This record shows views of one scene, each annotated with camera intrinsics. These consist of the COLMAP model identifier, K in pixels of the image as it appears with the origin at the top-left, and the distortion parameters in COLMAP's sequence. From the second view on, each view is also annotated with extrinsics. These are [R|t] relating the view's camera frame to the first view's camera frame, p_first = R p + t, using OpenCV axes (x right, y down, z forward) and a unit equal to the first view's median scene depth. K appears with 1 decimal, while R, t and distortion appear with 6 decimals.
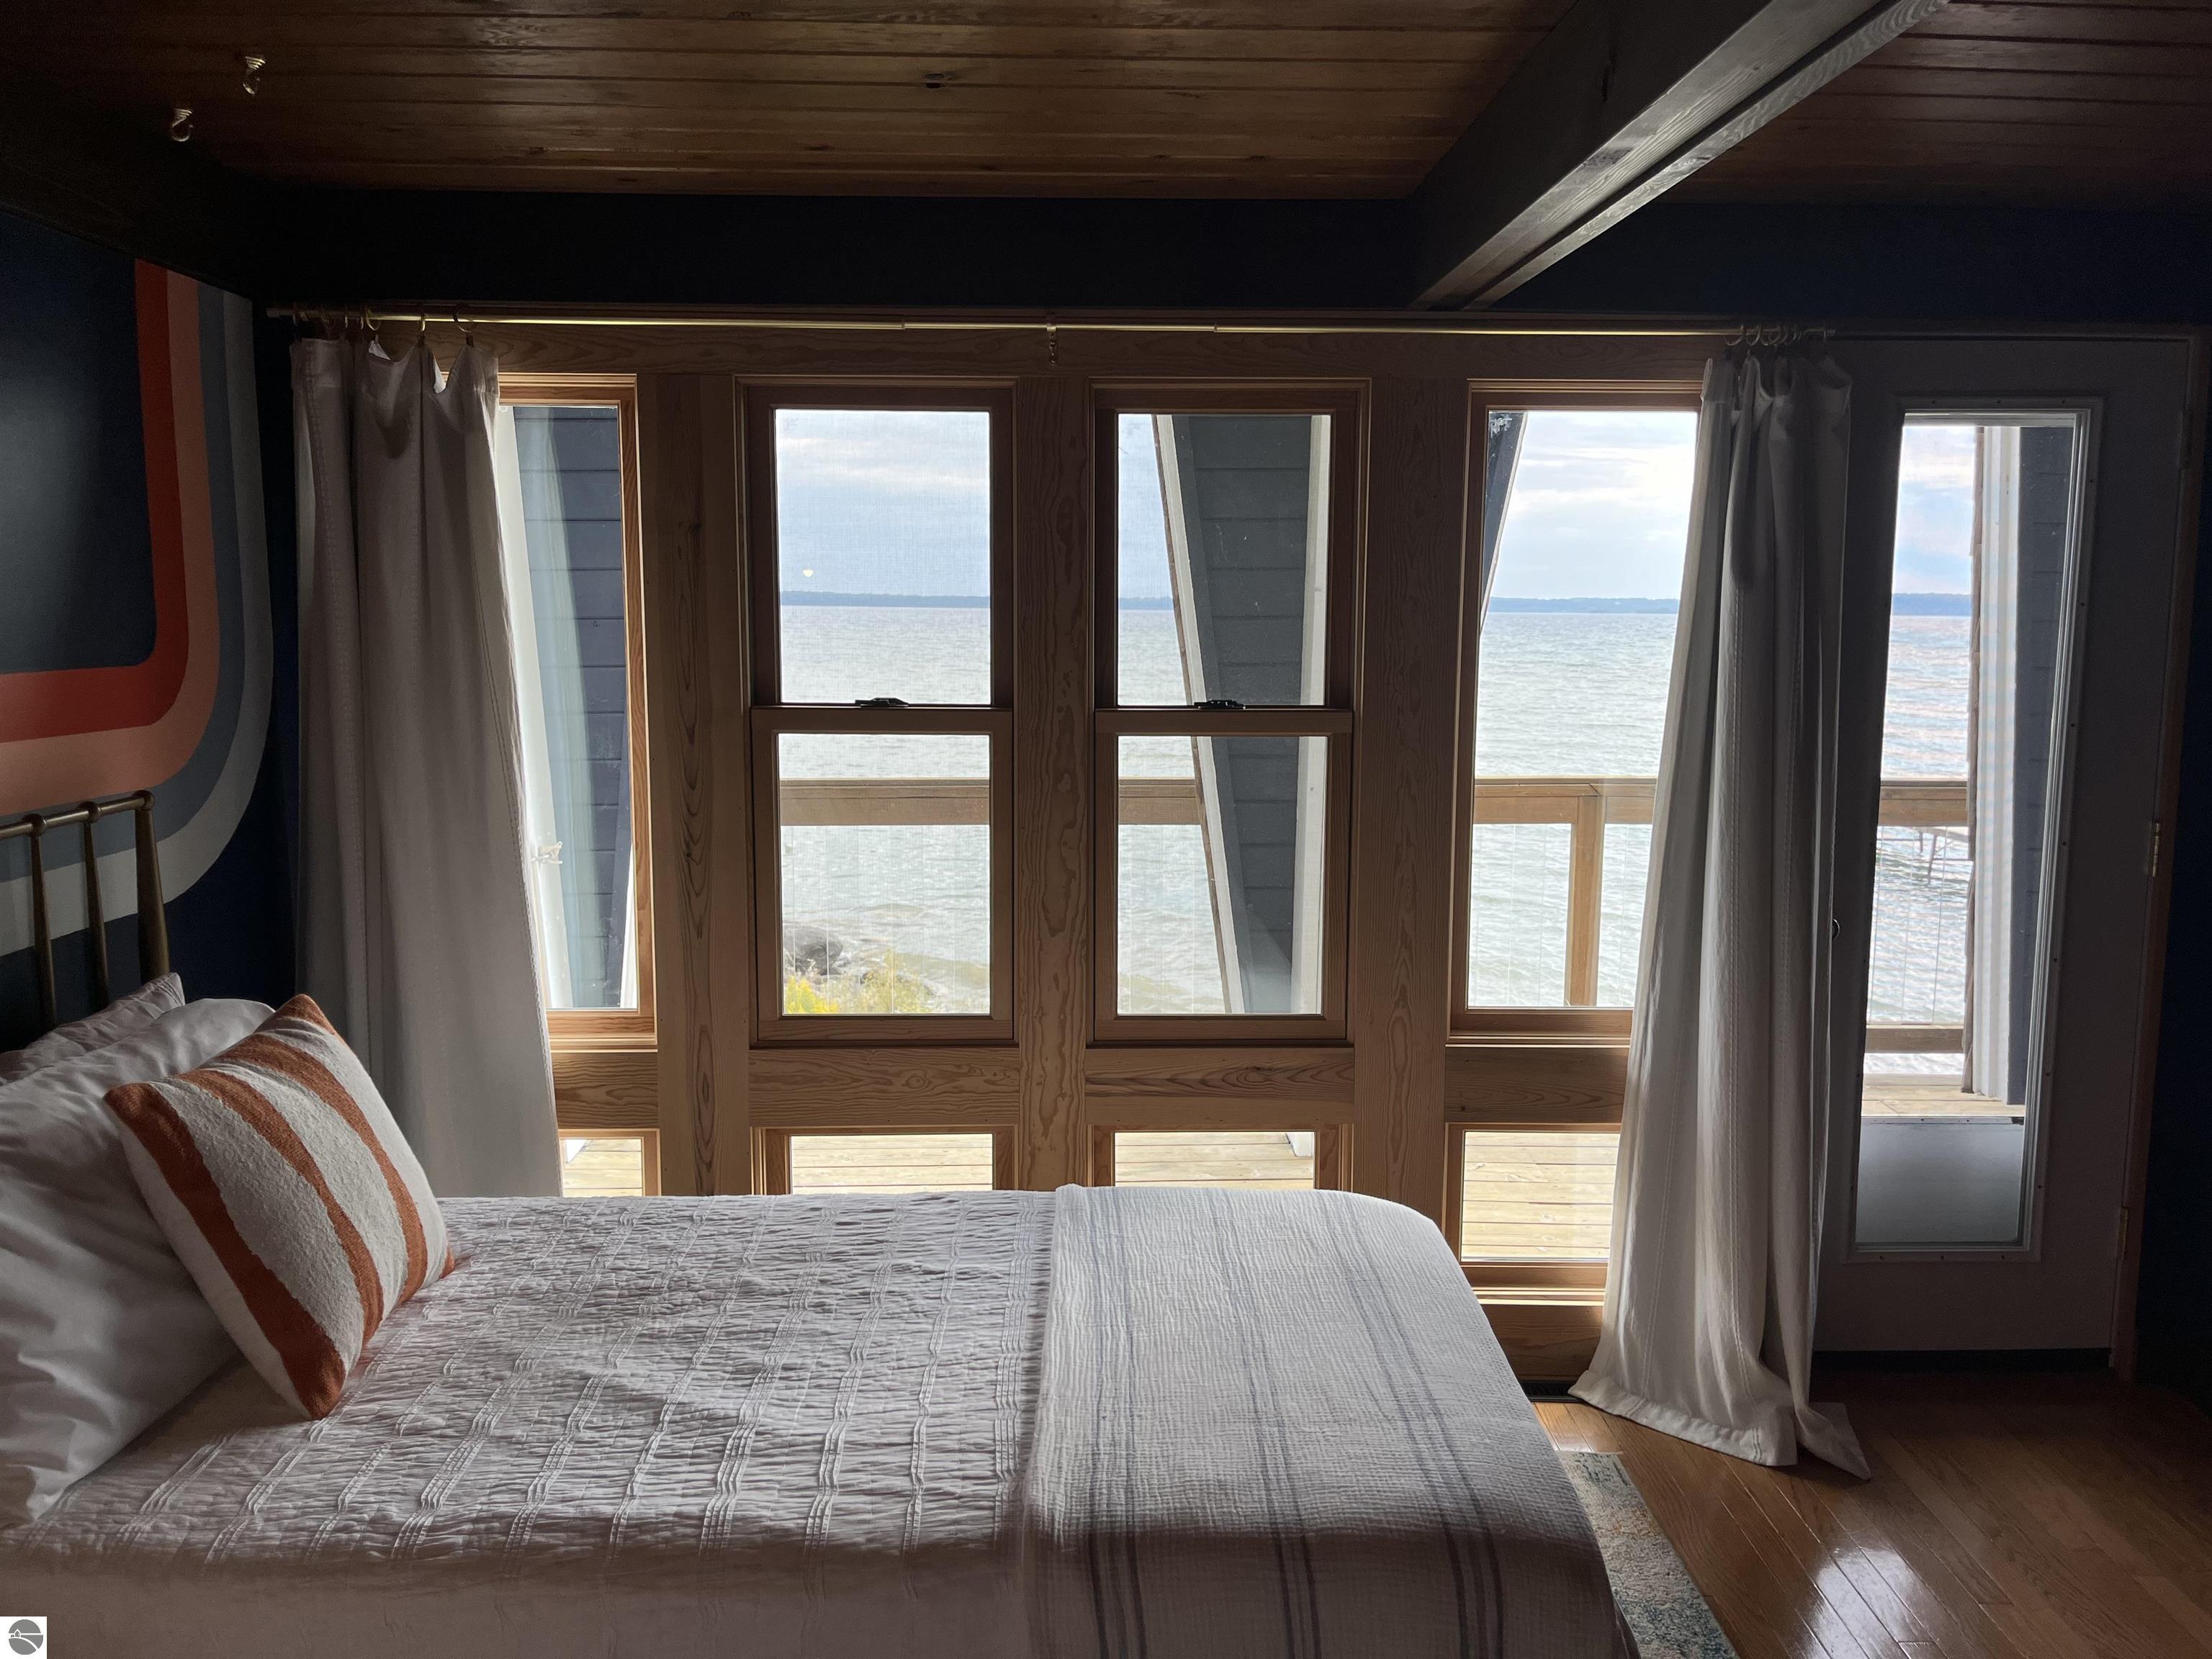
lens RADIAL K [[1658.5, 0, 1106.0], [0, 1658.5, 829.5], [0, 0, 1]] dist [0.095478, -0.121353]
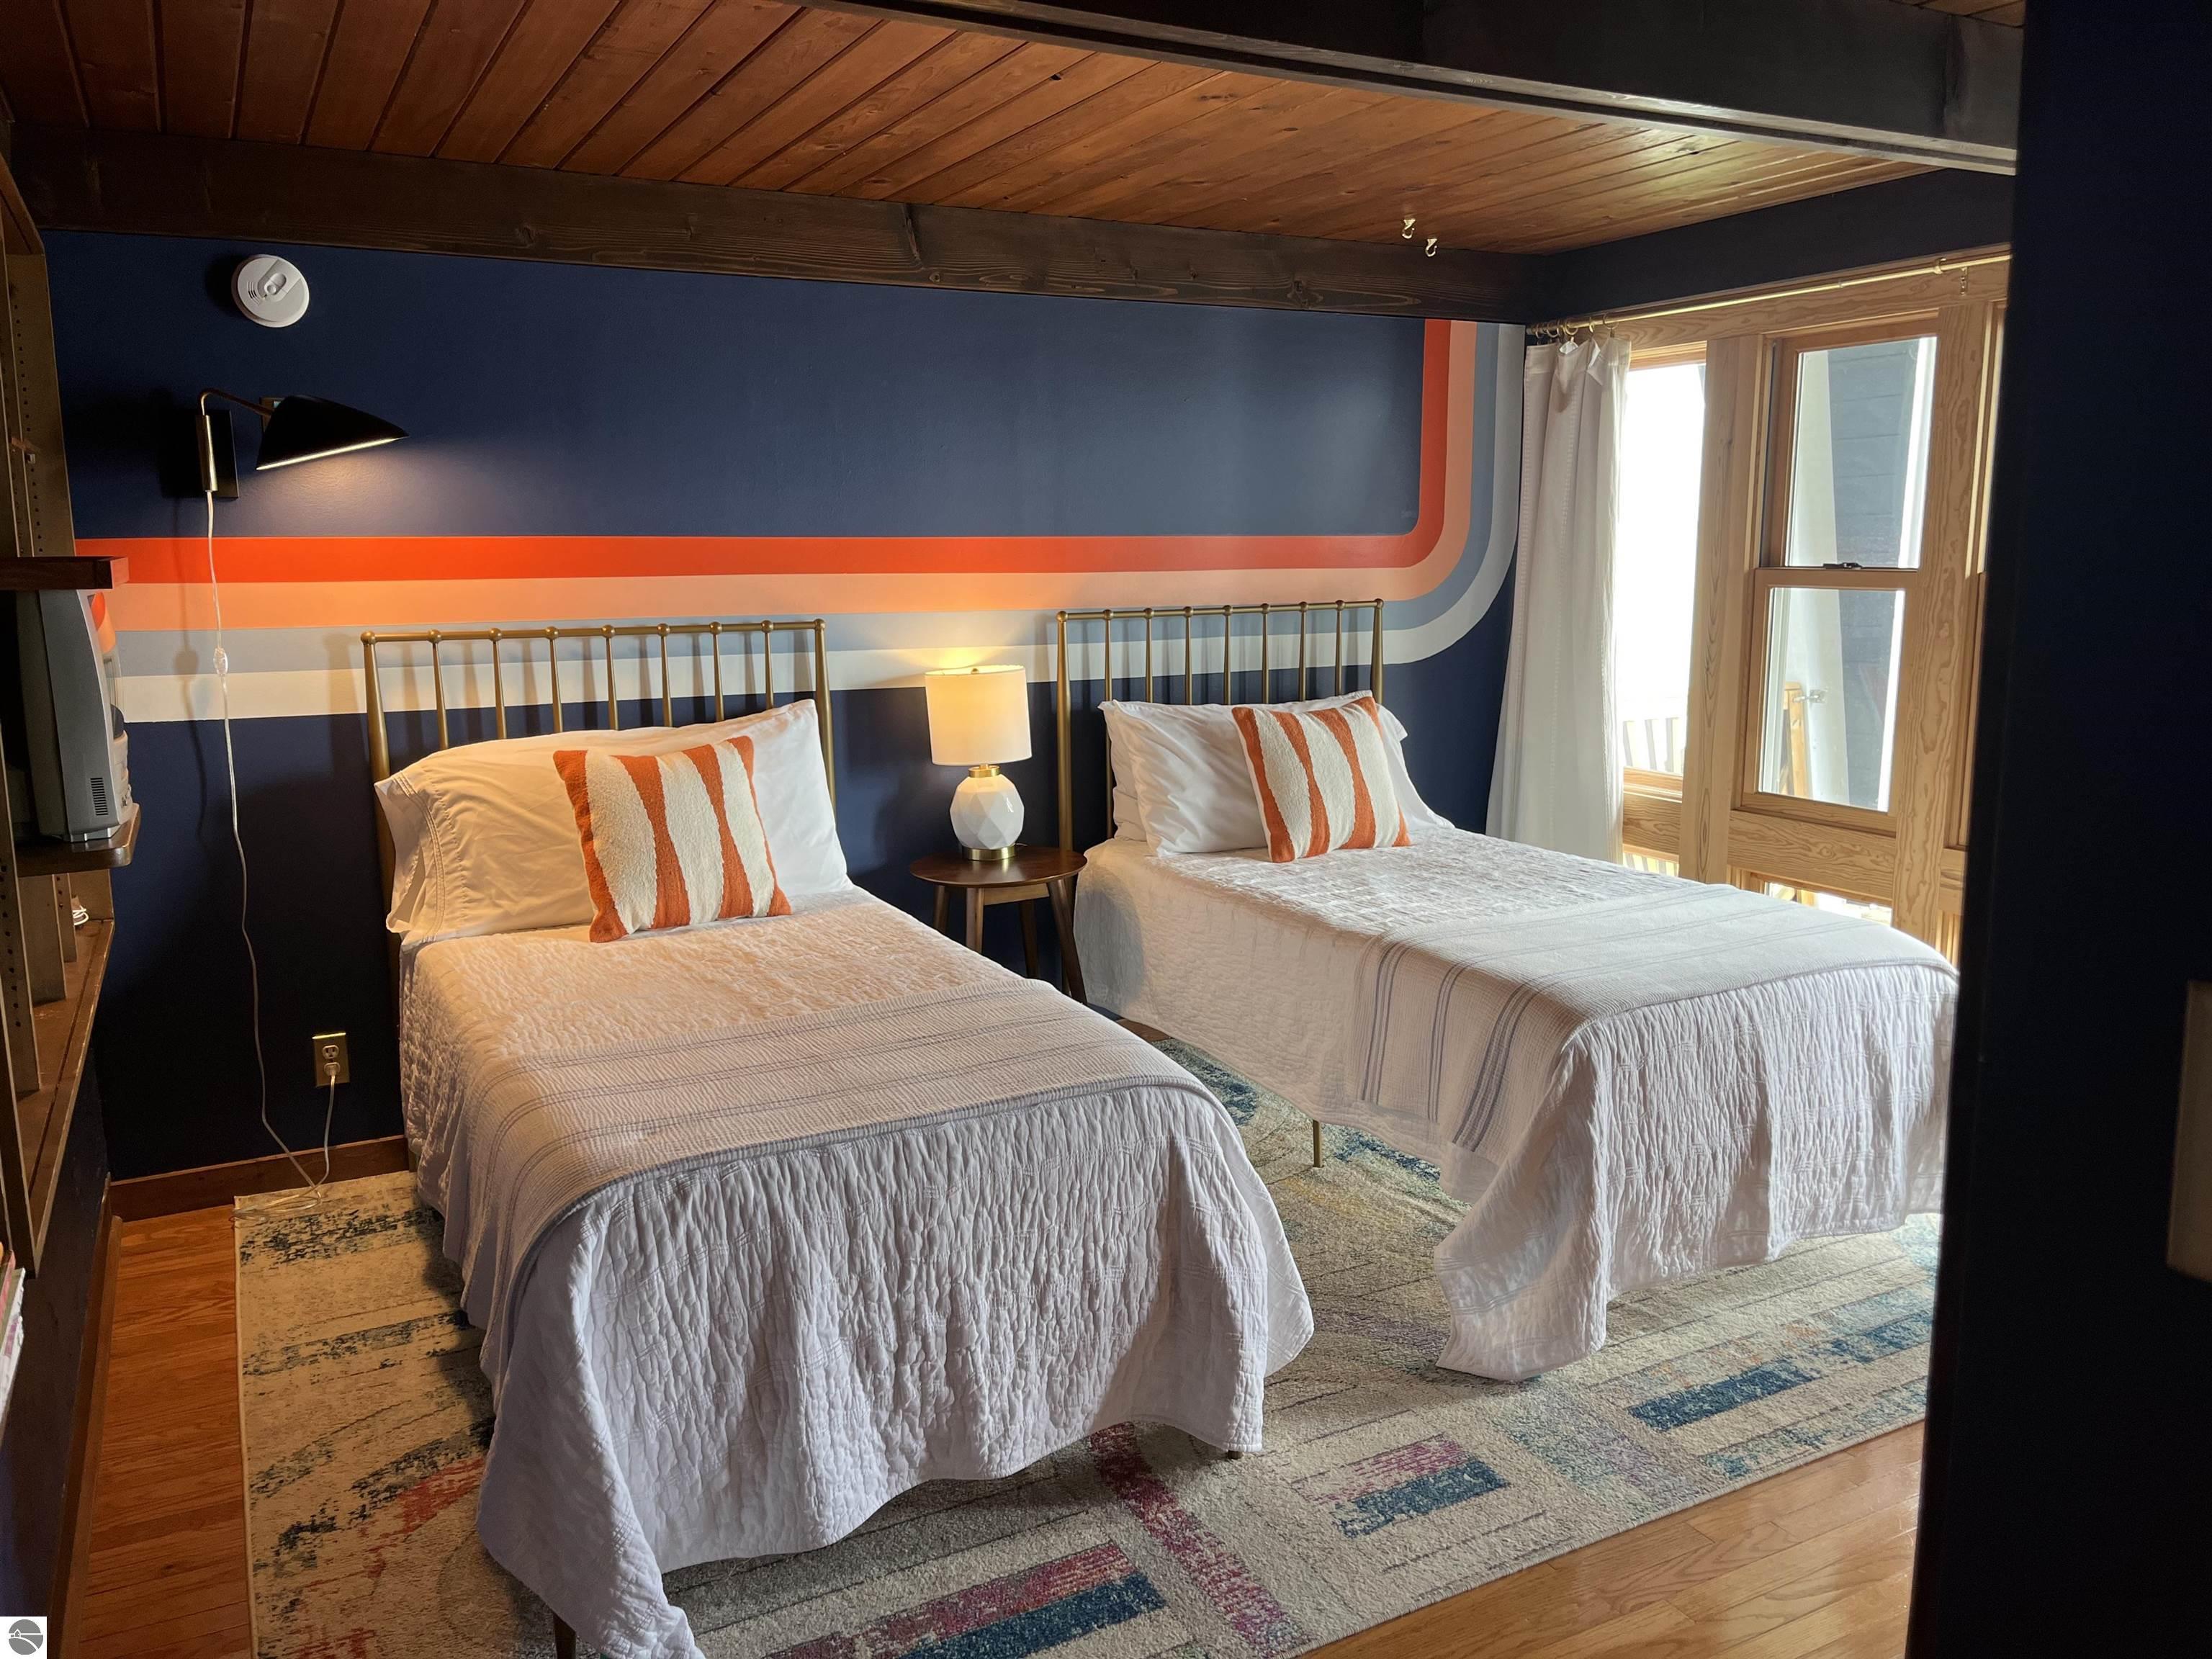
lens RADIAL K [[1872.3, 0, 1106.0], [0, 1872.3, 829.5], [0, 0, 1]] dist [-0.010020, 0.100475]
pose [[0.432935, 0.134655, -0.891311, 1.038425], [-0.107803, 0.989418, 0.097114, 0.054010], [0.894956, 0.054042, 0.442870, -0.191656]]
